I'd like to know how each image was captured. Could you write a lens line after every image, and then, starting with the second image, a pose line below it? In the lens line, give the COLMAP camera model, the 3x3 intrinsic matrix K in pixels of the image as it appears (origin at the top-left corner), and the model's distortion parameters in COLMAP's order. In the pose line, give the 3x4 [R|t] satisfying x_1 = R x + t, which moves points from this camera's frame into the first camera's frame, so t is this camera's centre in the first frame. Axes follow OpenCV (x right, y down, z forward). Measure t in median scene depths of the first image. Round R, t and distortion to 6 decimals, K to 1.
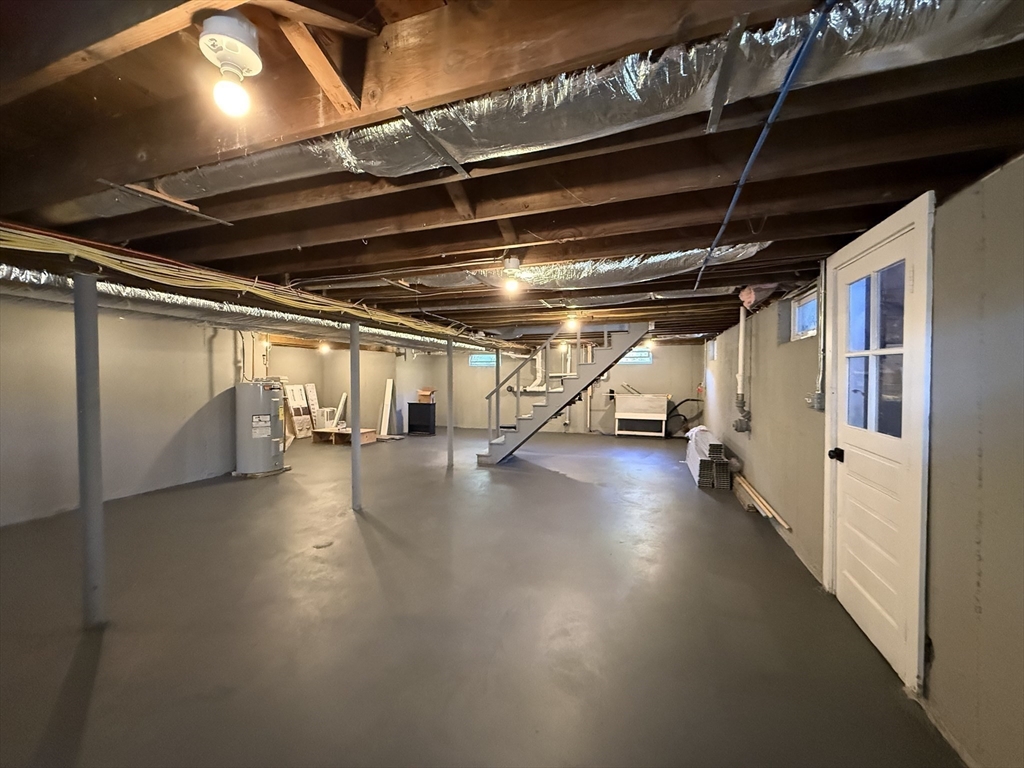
lens RADIAL K [[407.4, 0, 507.5], [0, 407.4, 384.1], [0, 0, 1]] dist [0.001599, 0.000001]
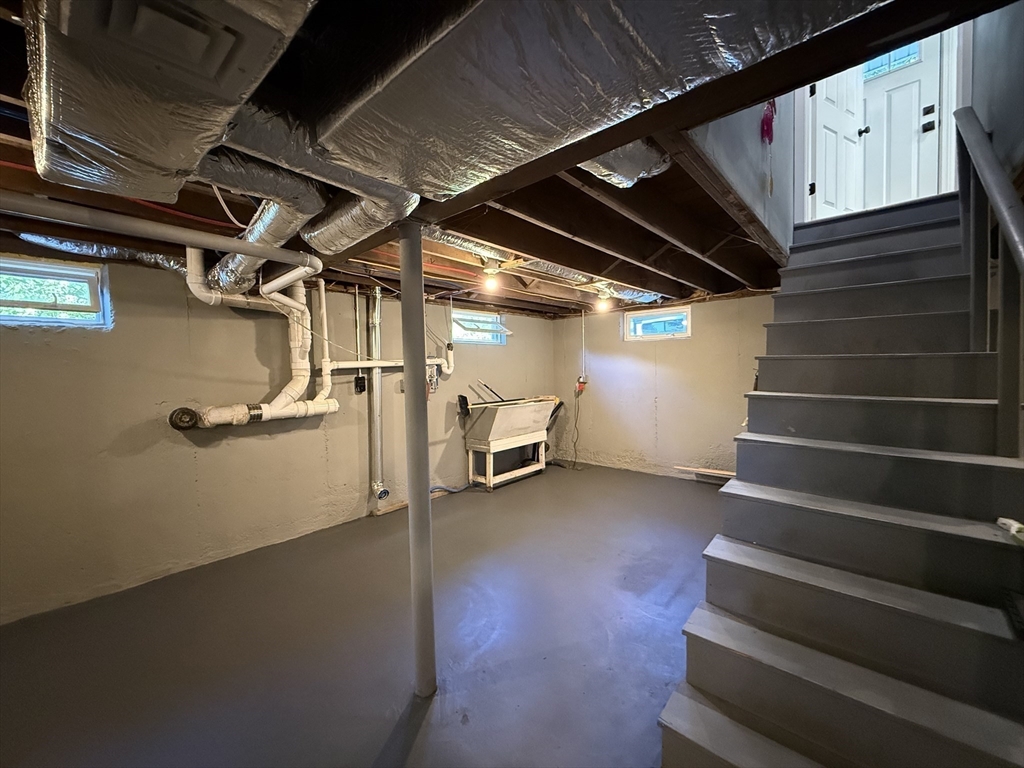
lens RADIAL K [[407.4, 0, 507.5], [0, 407.4, 384.1], [0, 0, 1]] dist [0.001599, 0.000001]
pose [[0.377497, -0.039598, 0.925164, -0.124392], [0.033185, 0.999022, 0.029219, -0.008789], [-0.925416, 0.019672, 0.378441, 0.576115]]
